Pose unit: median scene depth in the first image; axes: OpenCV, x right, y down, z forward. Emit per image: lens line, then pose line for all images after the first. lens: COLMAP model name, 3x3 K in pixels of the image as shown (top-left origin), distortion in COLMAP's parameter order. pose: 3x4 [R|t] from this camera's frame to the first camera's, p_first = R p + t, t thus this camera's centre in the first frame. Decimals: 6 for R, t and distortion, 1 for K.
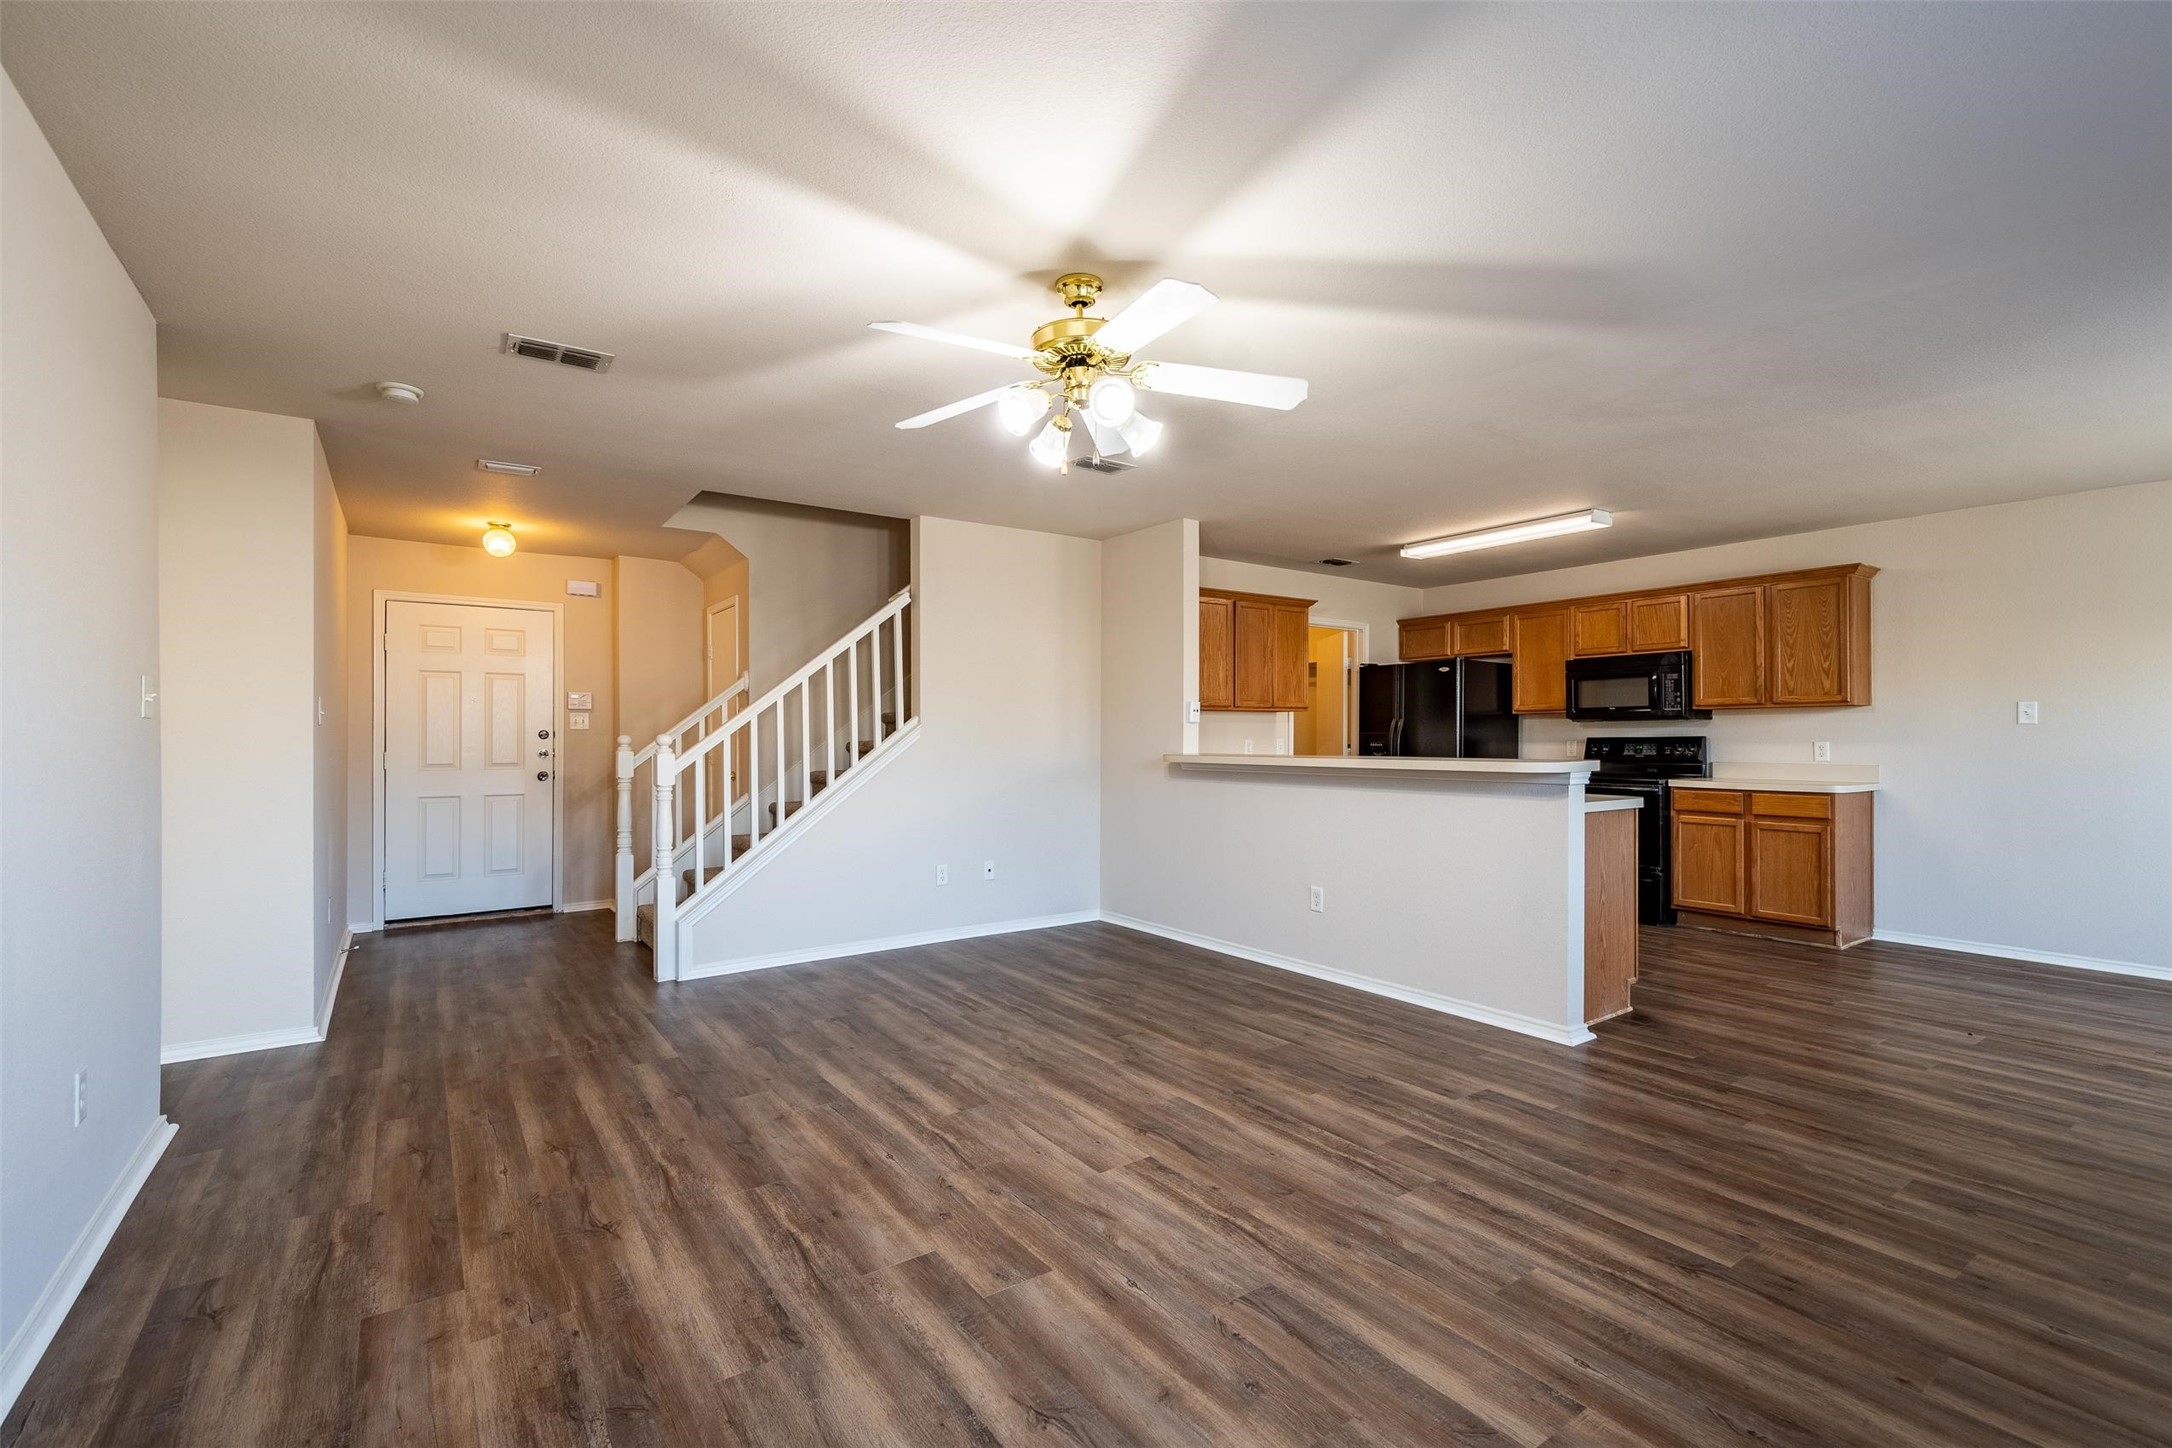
lens RADIAL K [[953.0, 0, 1086.0], [0, 953.0, 724.0], [0, 0, 1]] dist [0.011537, -0.000116]
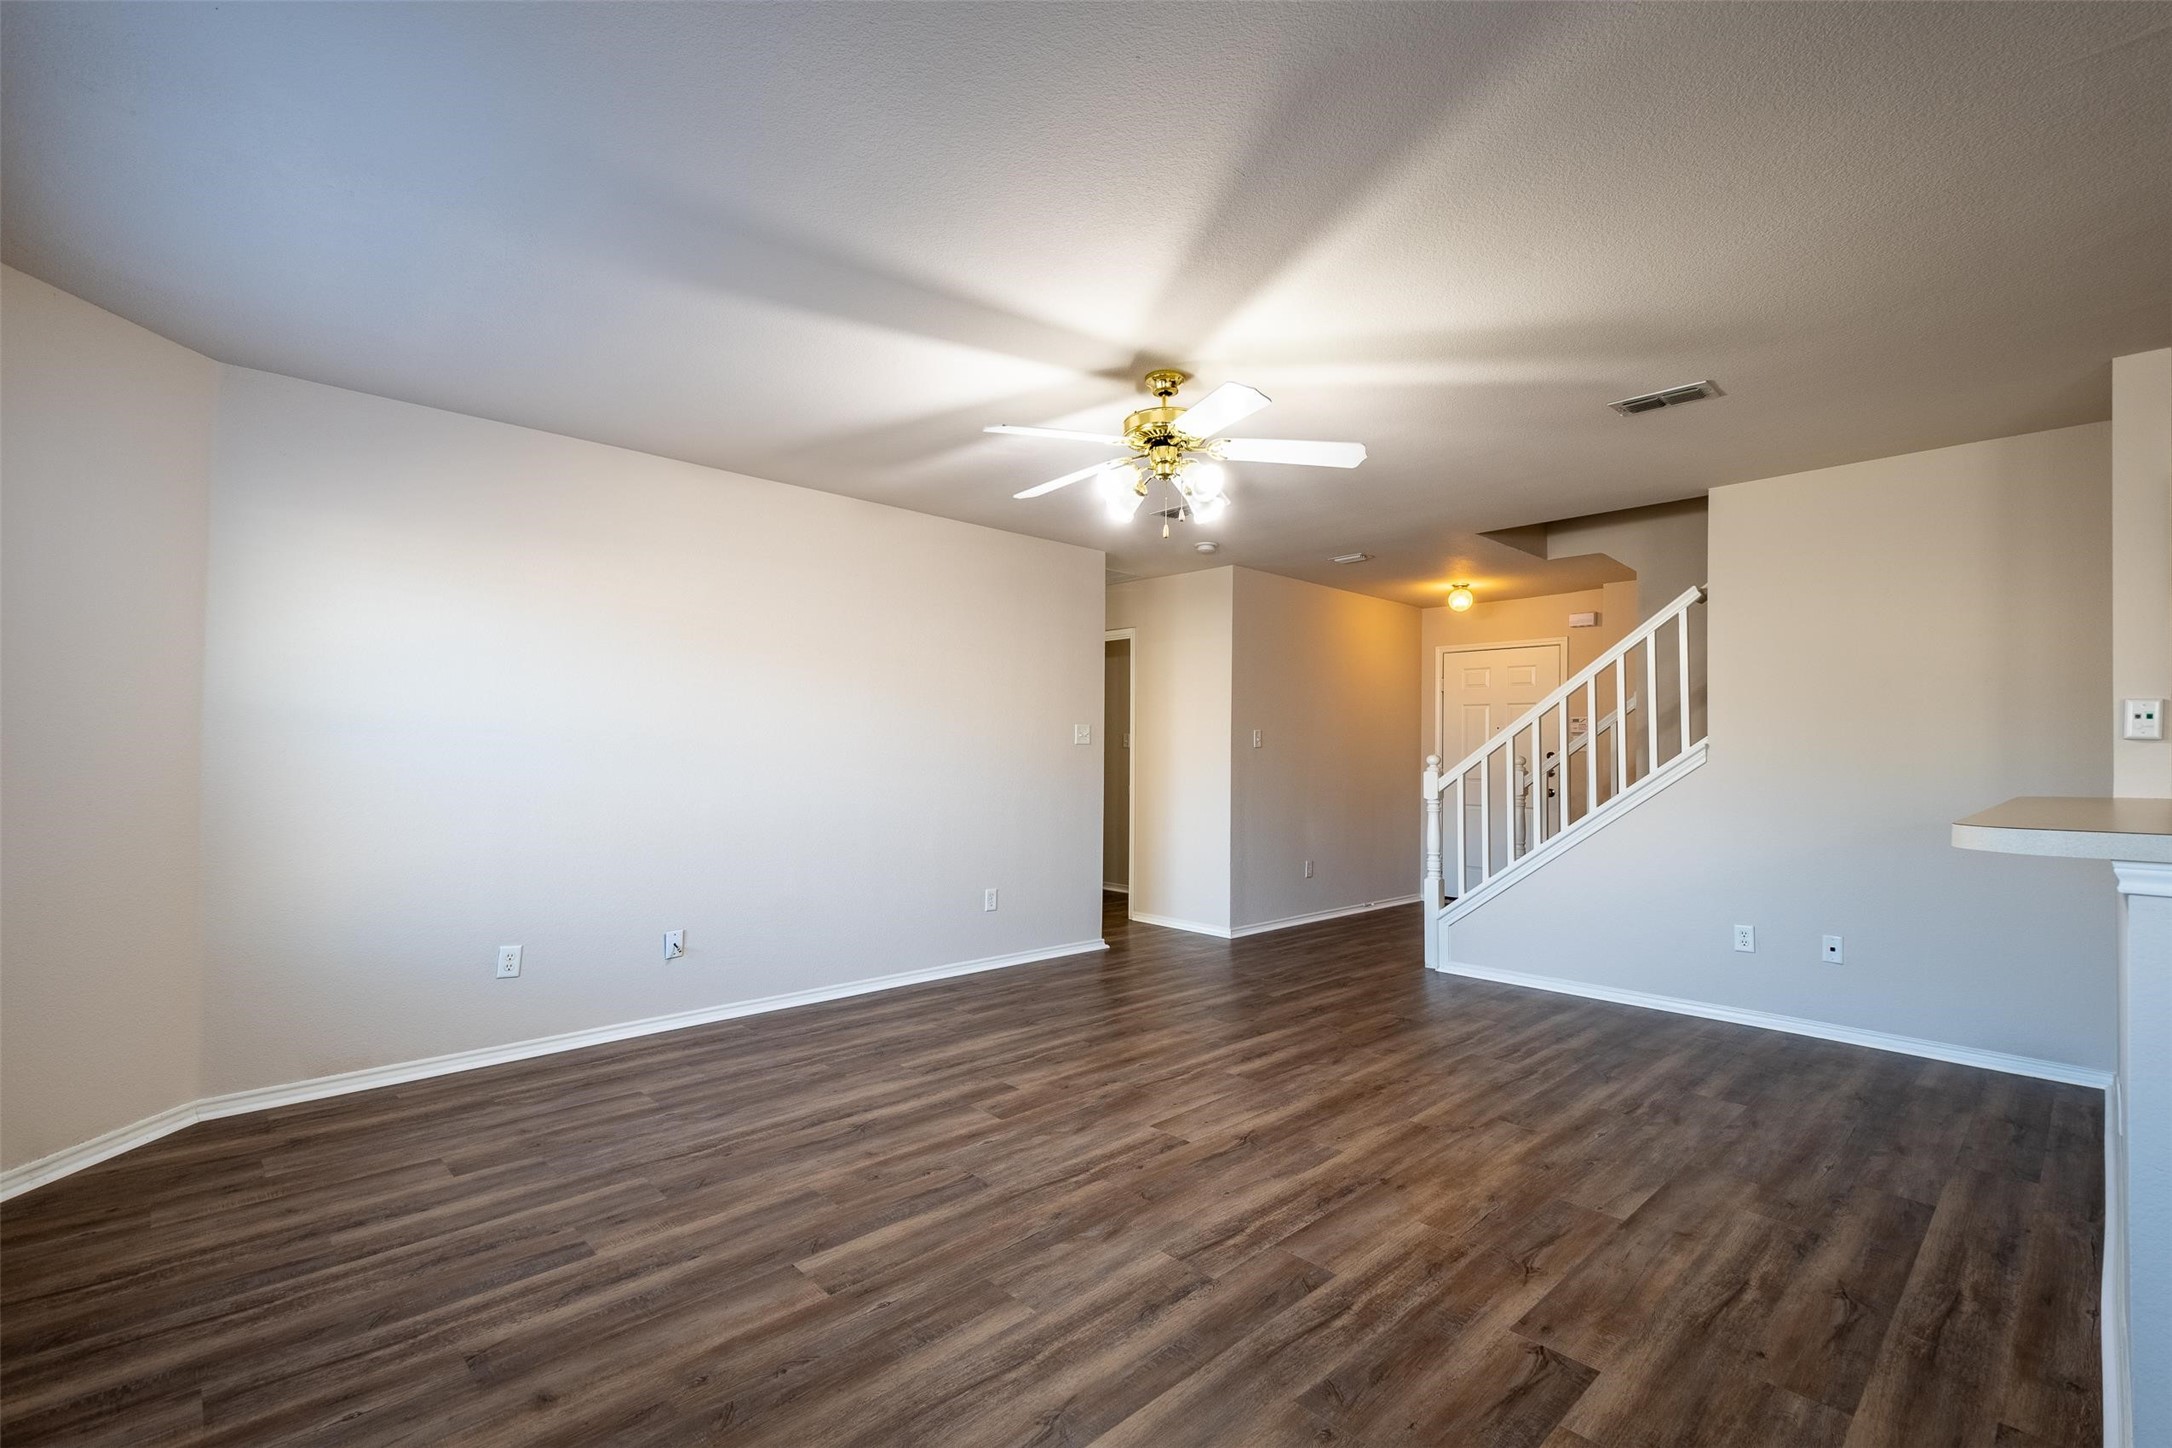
lens RADIAL K [[963.1, 0, 1086.0], [0, 963.1, 724.0], [0, 0, 1]] dist [0.014180, 0.000026]
pose [[0.142568, -0.027510, -0.989403, 0.554201], [0.001788, 0.999619, -0.027536, 0.003213], [0.989783, 0.002157, 0.142563, 0.348356]]
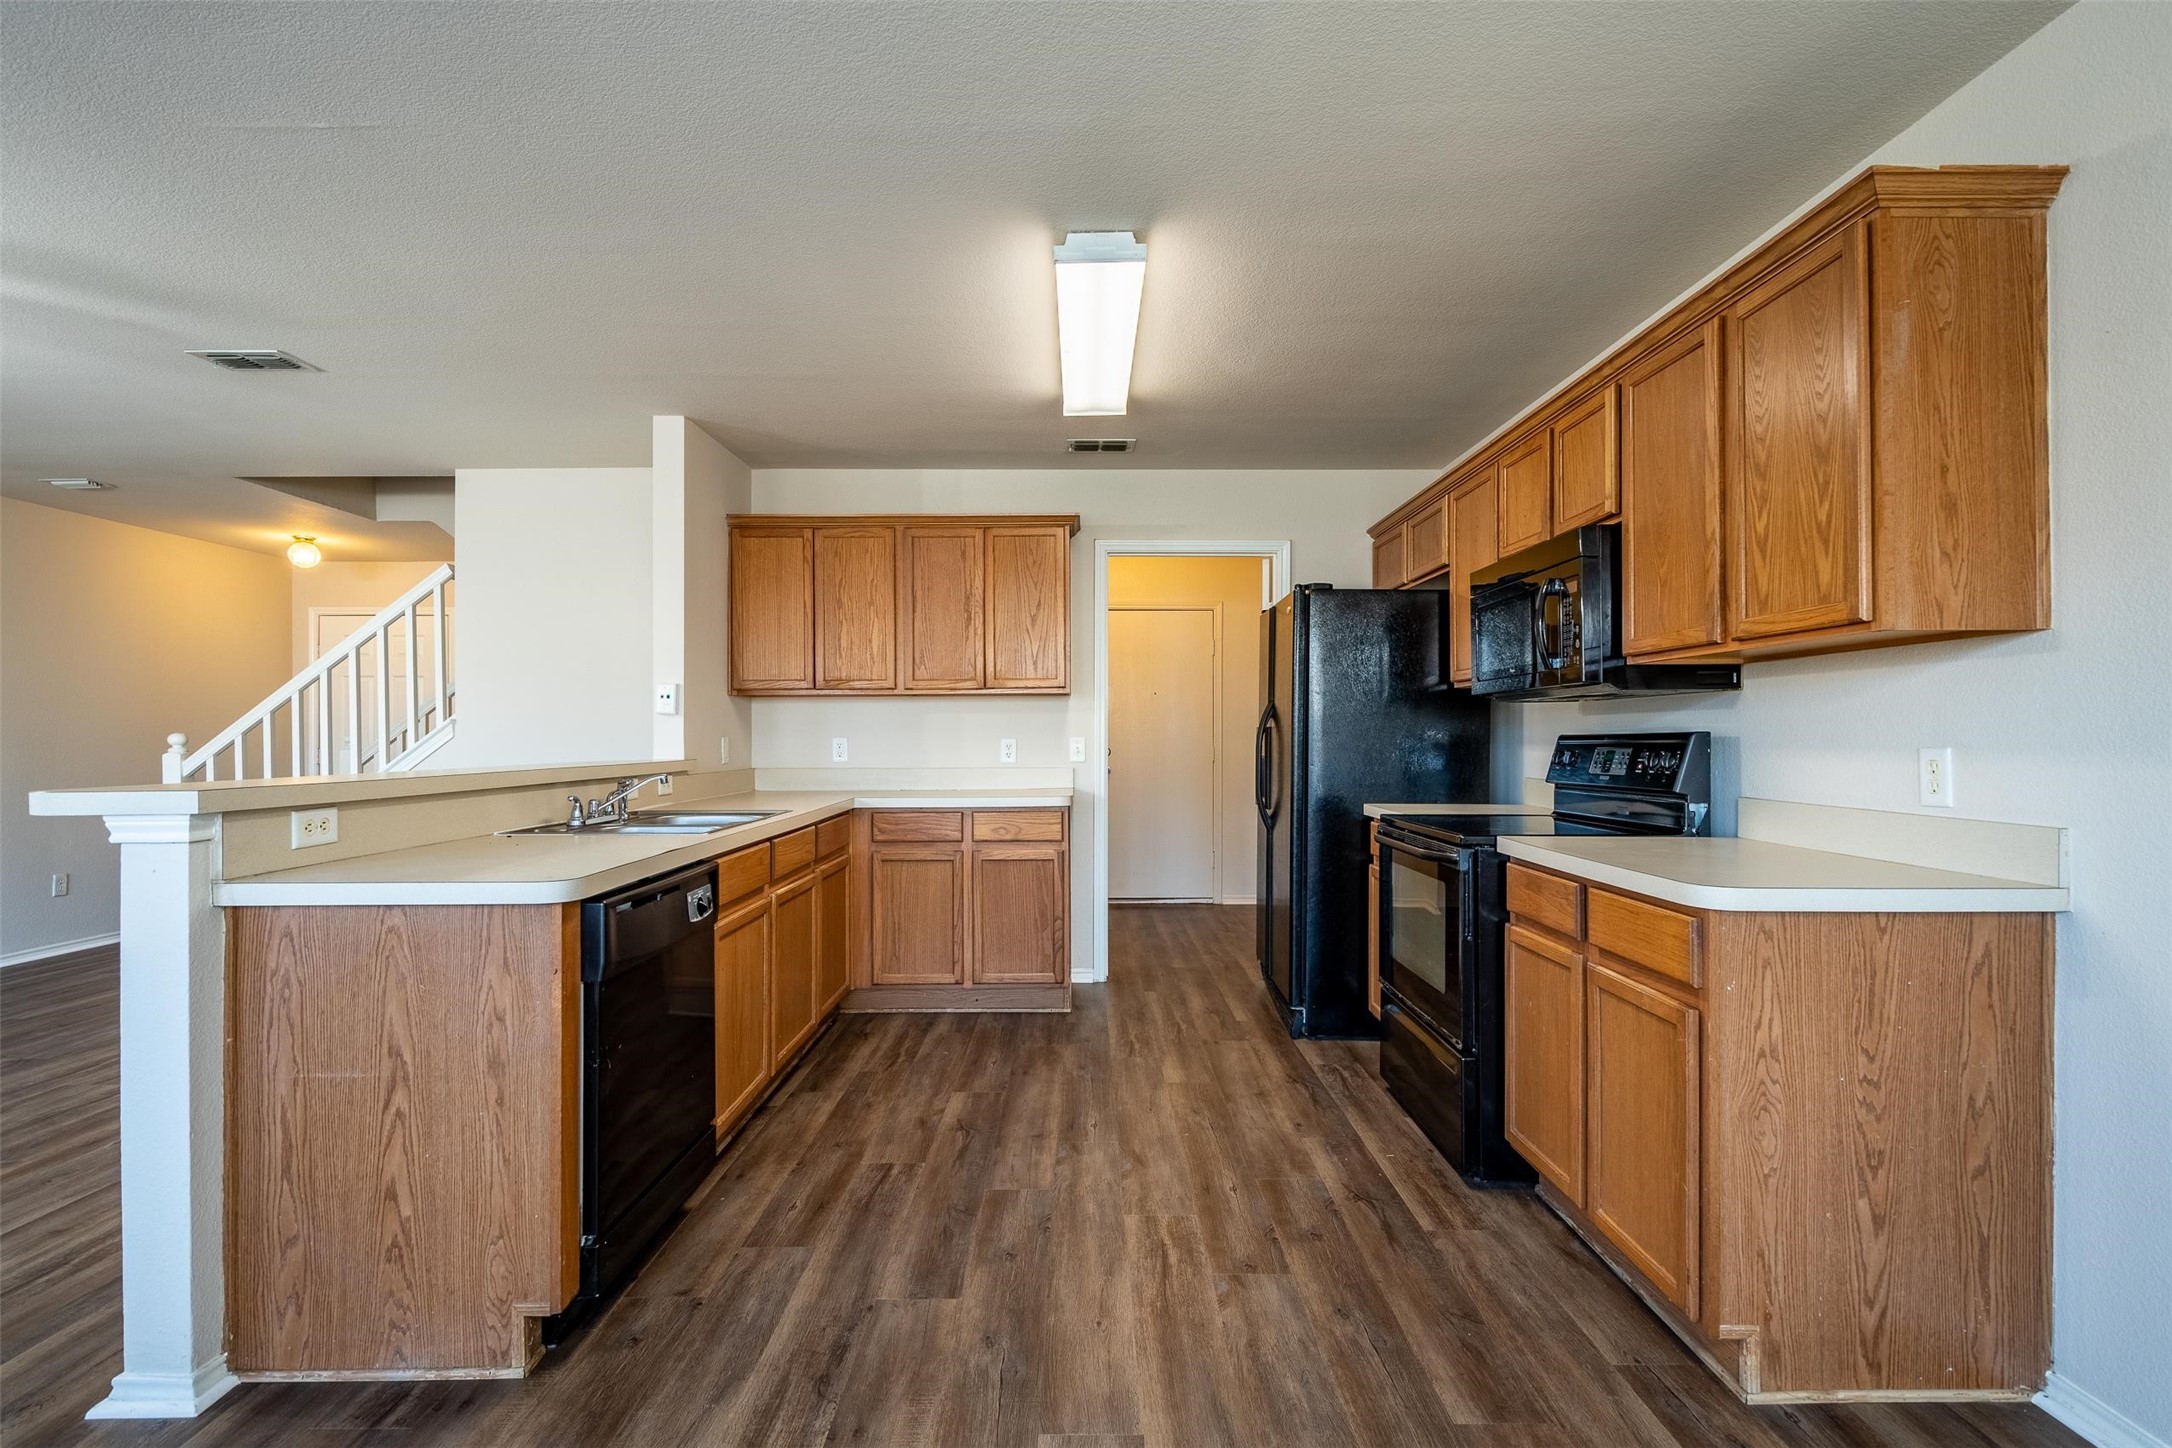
lens RADIAL K [[1015.2, 0, 1086.0], [0, 1015.2, 724.0], [0, 0, 1]] dist [-0.000660, -0.000203]
pose [[0.819306, -0.007983, -0.573301, 0.767417], [0.010997, 0.999938, 0.001791, 0.007084], [0.573251, -0.007772, 0.819343, 0.575296]]
